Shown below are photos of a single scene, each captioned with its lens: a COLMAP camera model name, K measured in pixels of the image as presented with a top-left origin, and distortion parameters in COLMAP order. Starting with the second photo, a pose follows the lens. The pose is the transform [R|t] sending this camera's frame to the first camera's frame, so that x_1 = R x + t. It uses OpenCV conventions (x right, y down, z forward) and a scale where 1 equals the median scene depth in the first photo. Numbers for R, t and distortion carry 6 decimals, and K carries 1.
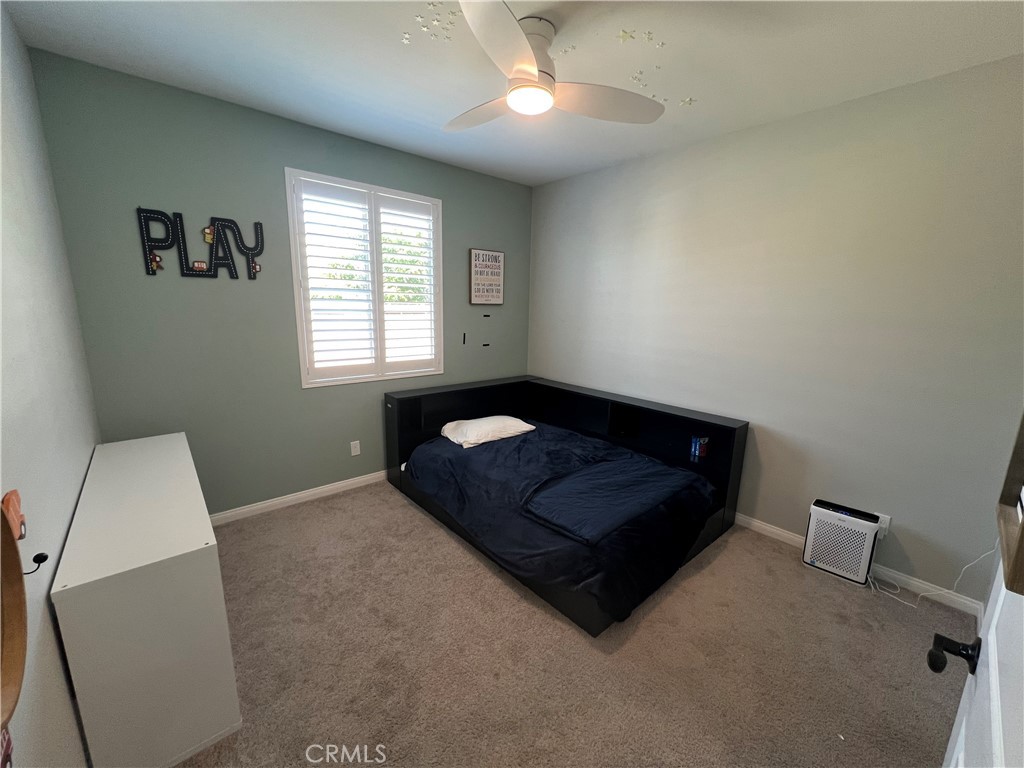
lens RADIAL K [[407.6, 0, 513.4], [0, 407.6, 387.2], [0, 0, 1]] dist [-0.001281, -0.000246]
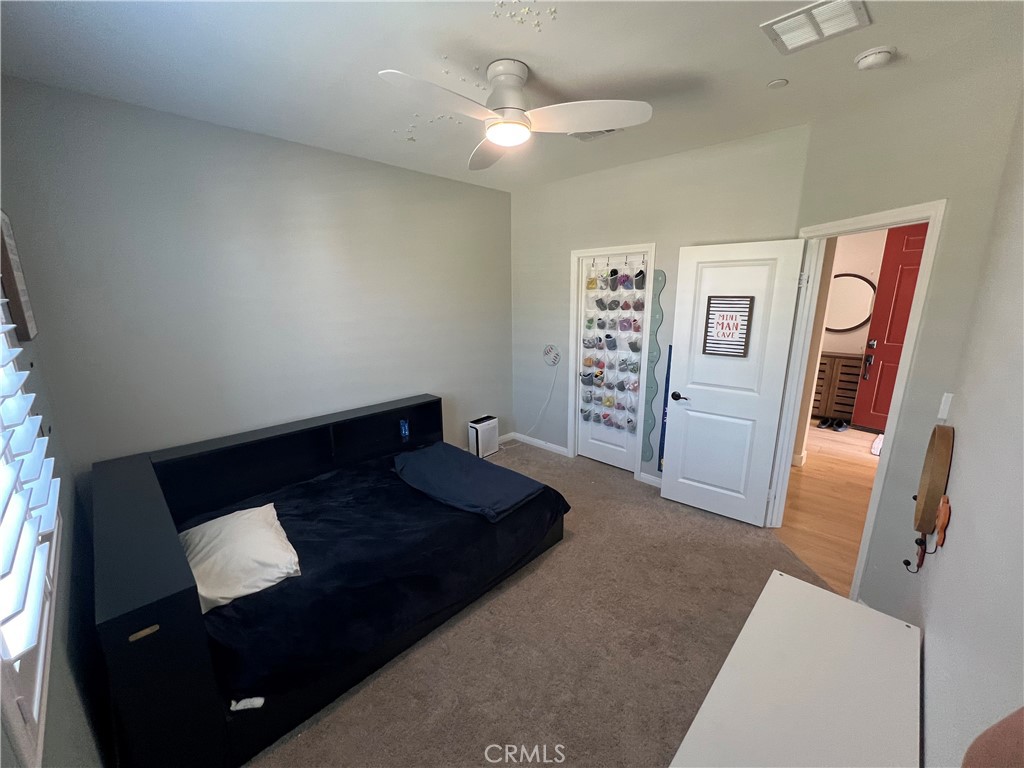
lens RADIAL K [[407.6, 0, 513.4], [0, 407.6, 387.2], [0, 0, 1]] dist [-0.001281, -0.000246]
pose [[-0.072016, -0.252013, 0.965041, -0.811227], [0.206557, 0.942809, 0.261621, -0.250174], [-0.975781, 0.218177, -0.015842, 0.807206]]
